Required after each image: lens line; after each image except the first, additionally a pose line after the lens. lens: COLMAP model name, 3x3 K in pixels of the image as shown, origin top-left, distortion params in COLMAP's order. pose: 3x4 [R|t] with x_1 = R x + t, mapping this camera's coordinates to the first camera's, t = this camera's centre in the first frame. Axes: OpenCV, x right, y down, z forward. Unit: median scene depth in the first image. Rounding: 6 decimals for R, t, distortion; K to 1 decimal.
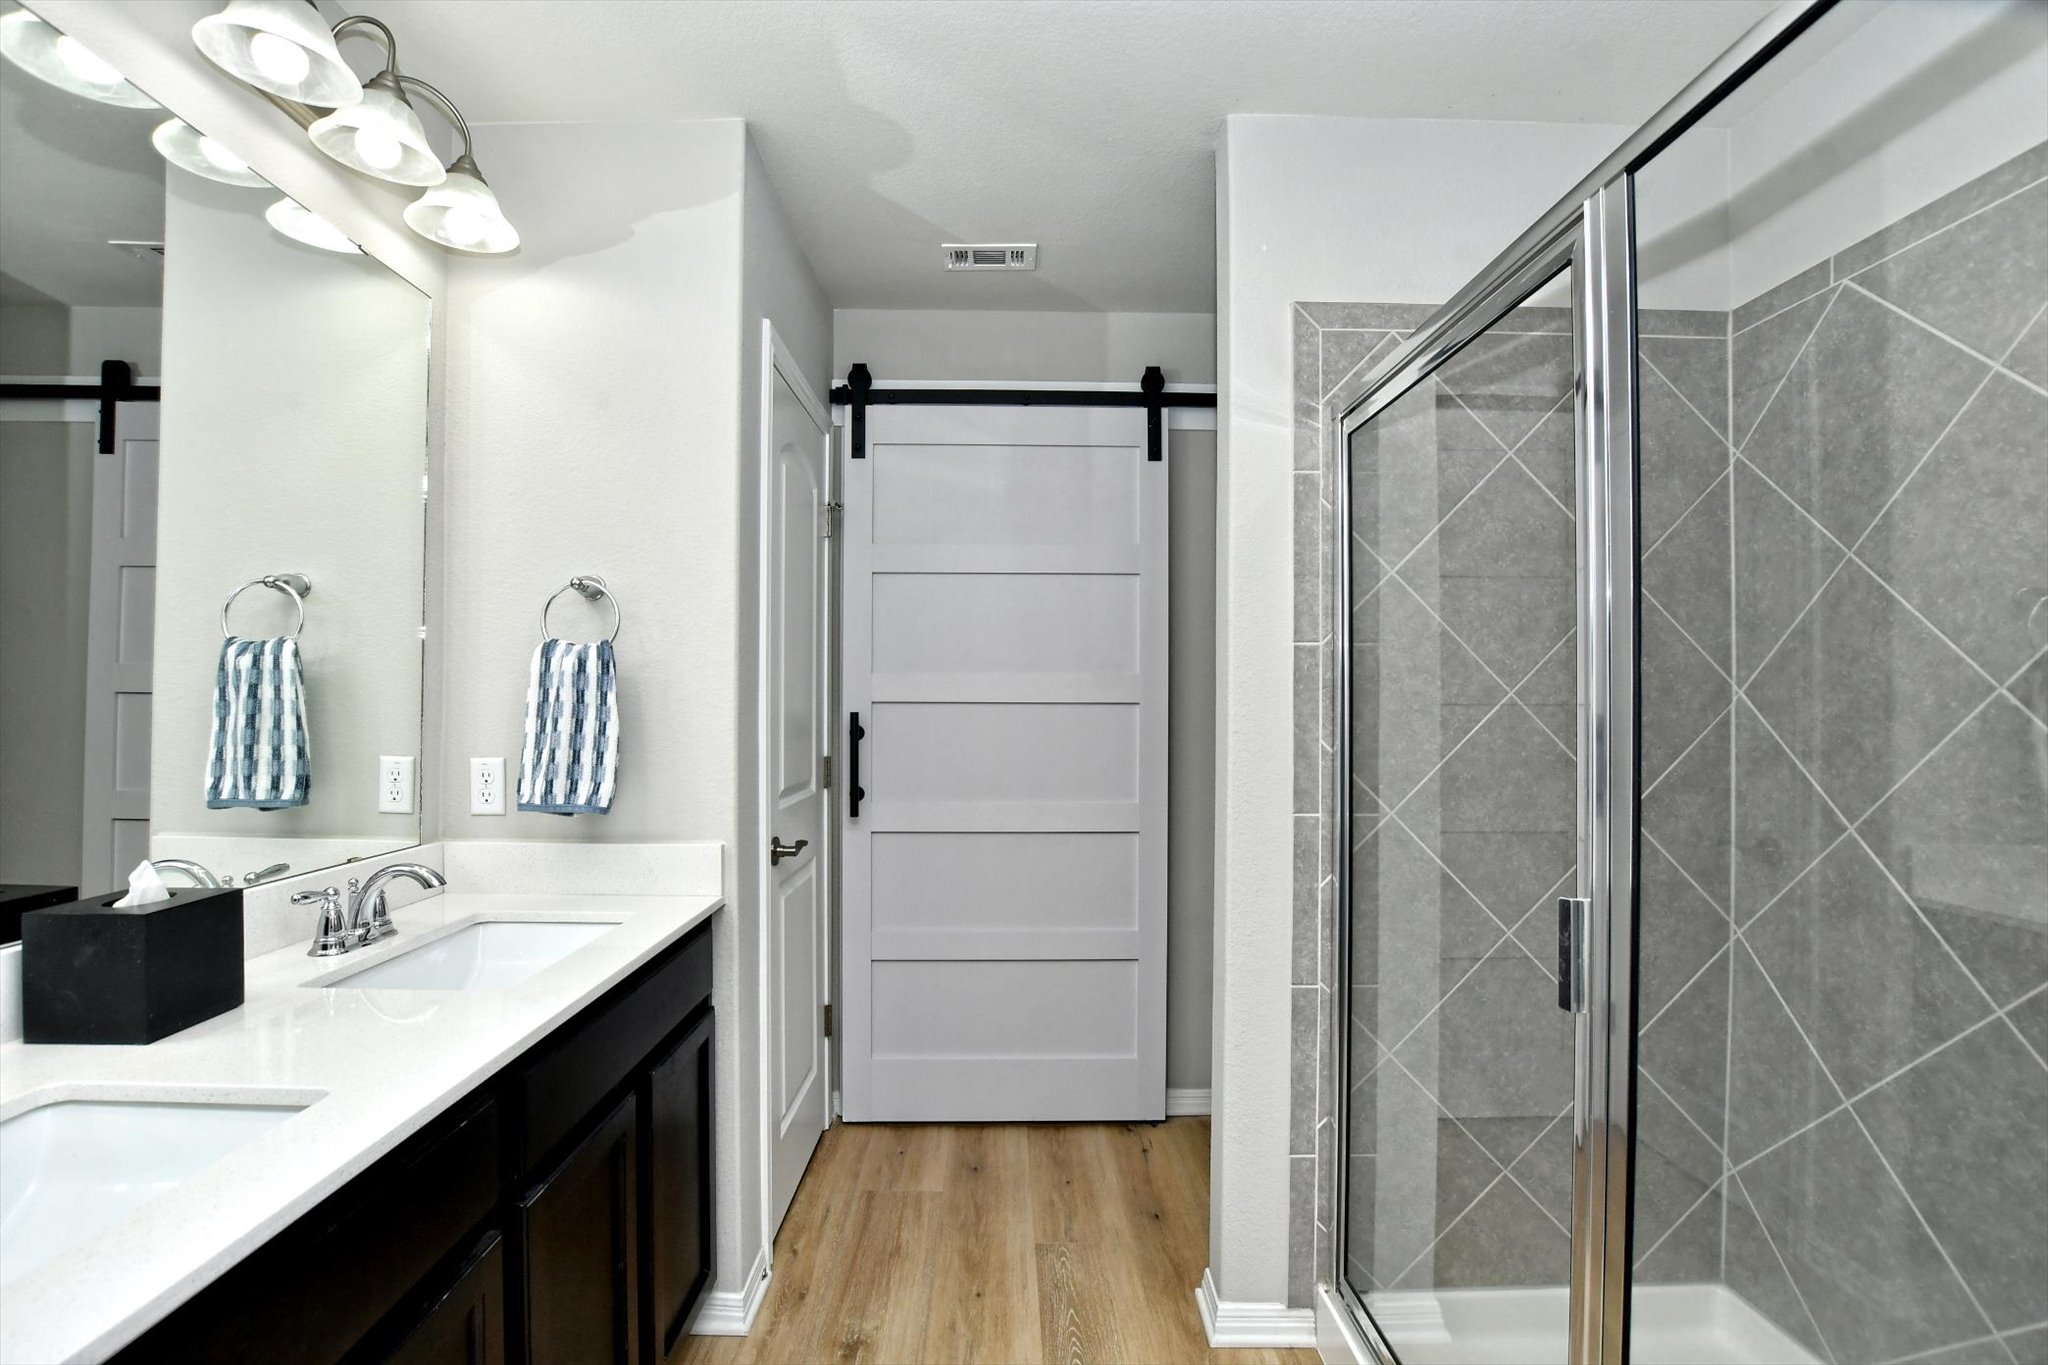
lens RADIAL K [[906.3, 0, 1014.7], [0, 906.3, 686.8], [0, 0, 1]] dist [-0.033516, 0.004608]
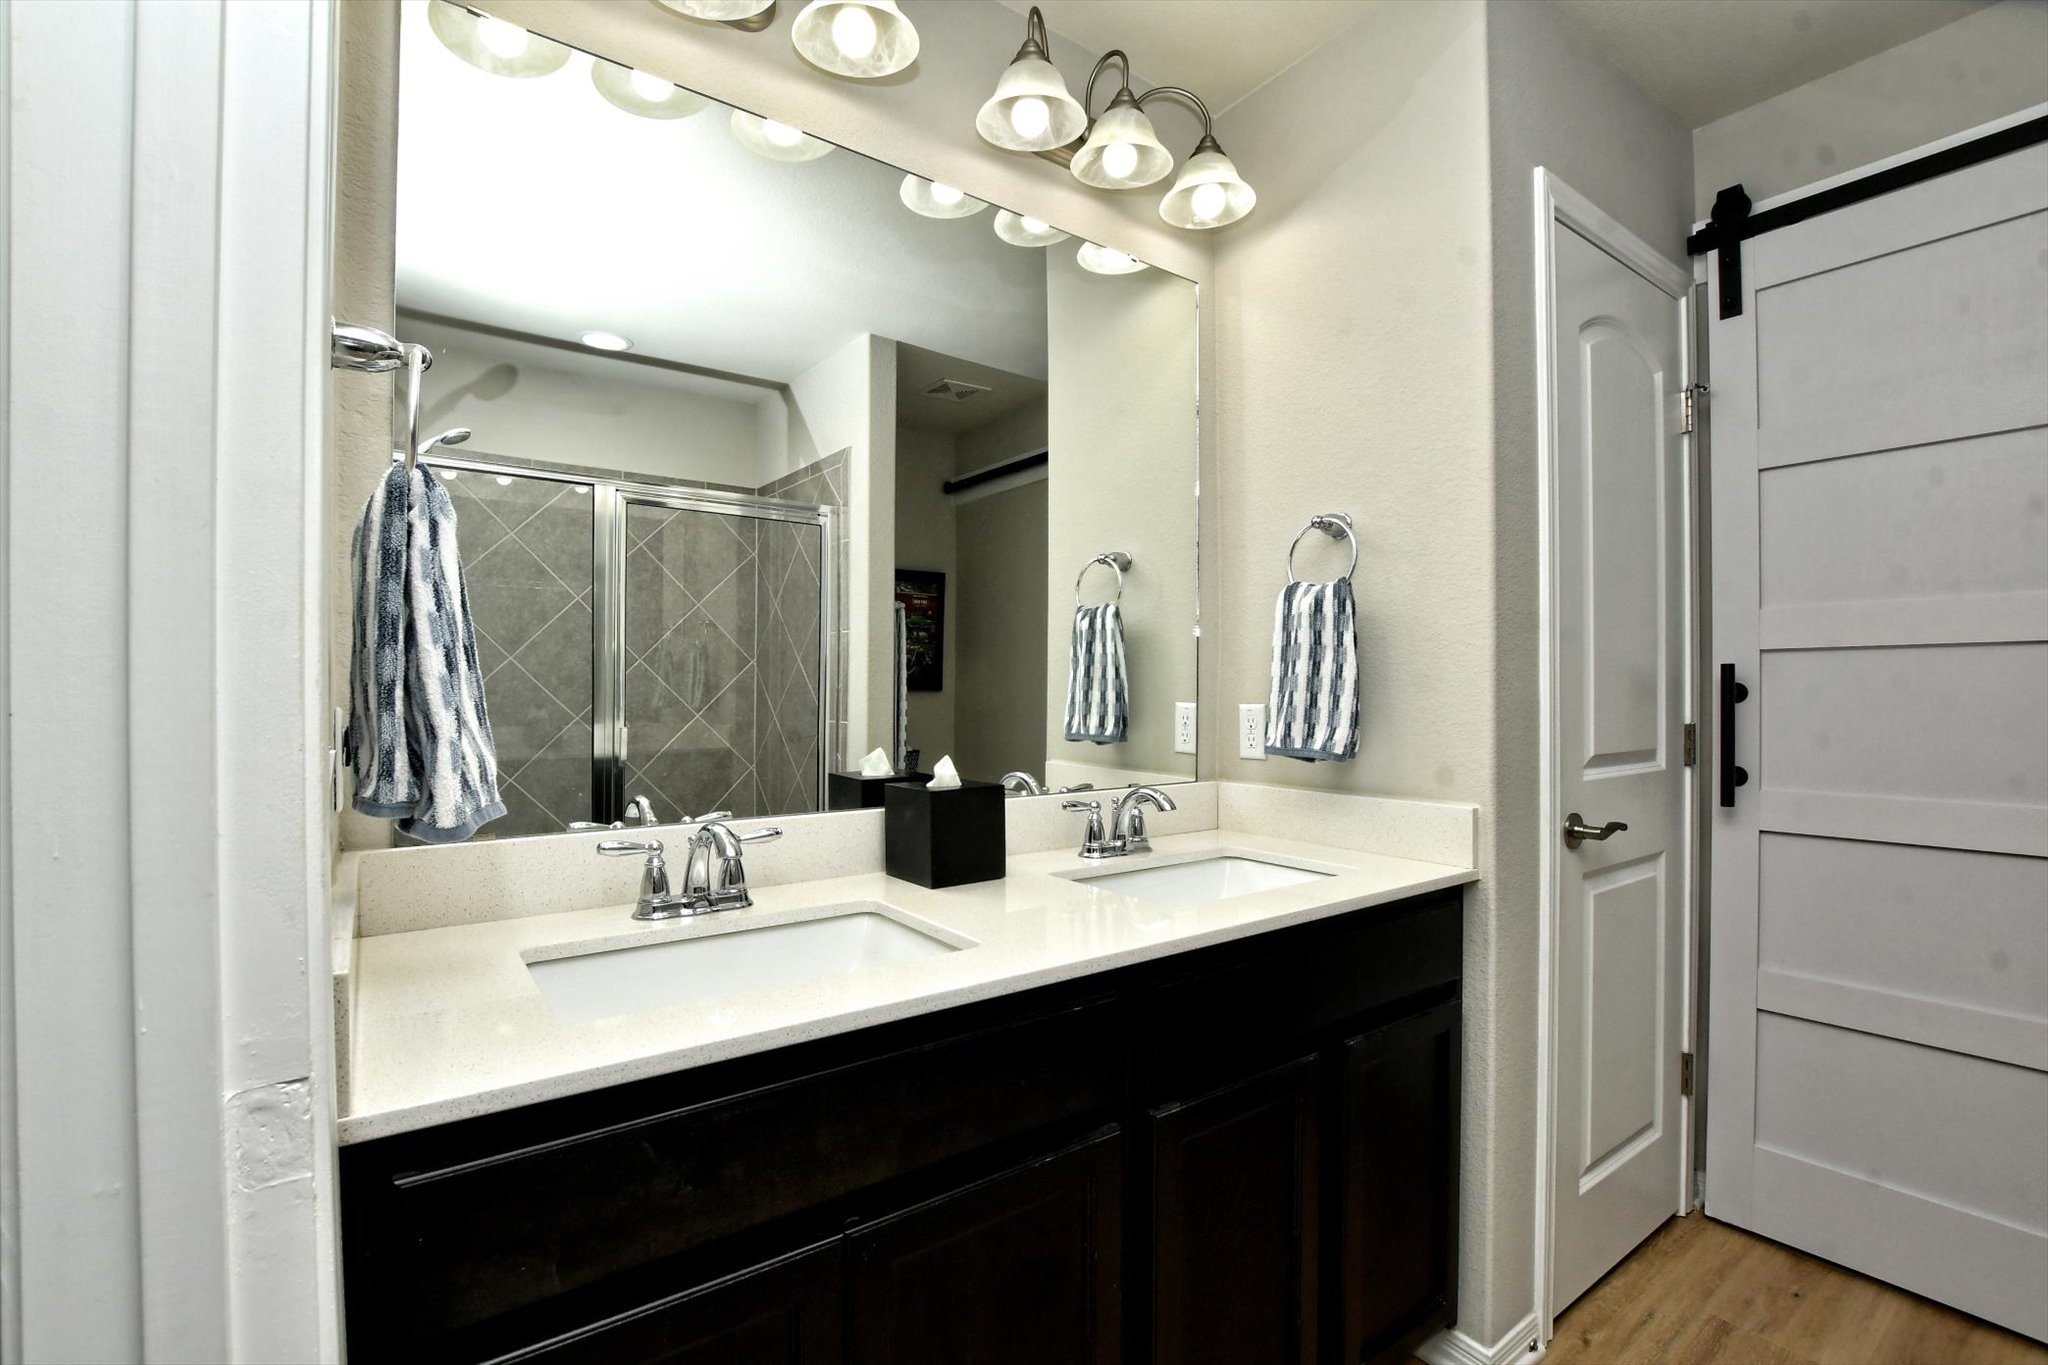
lens RADIAL K [[906.3, 0, 1022.6], [0, 906.3, 691.8], [0, 0, 1]] dist [-0.033516, 0.004608]
pose [[0.573560, -0.008035, -0.819124, 0.122616], [0.015594, 0.999878, 0.001111, 0.060483], [0.819015, -0.013411, 0.573615, 0.180527]]
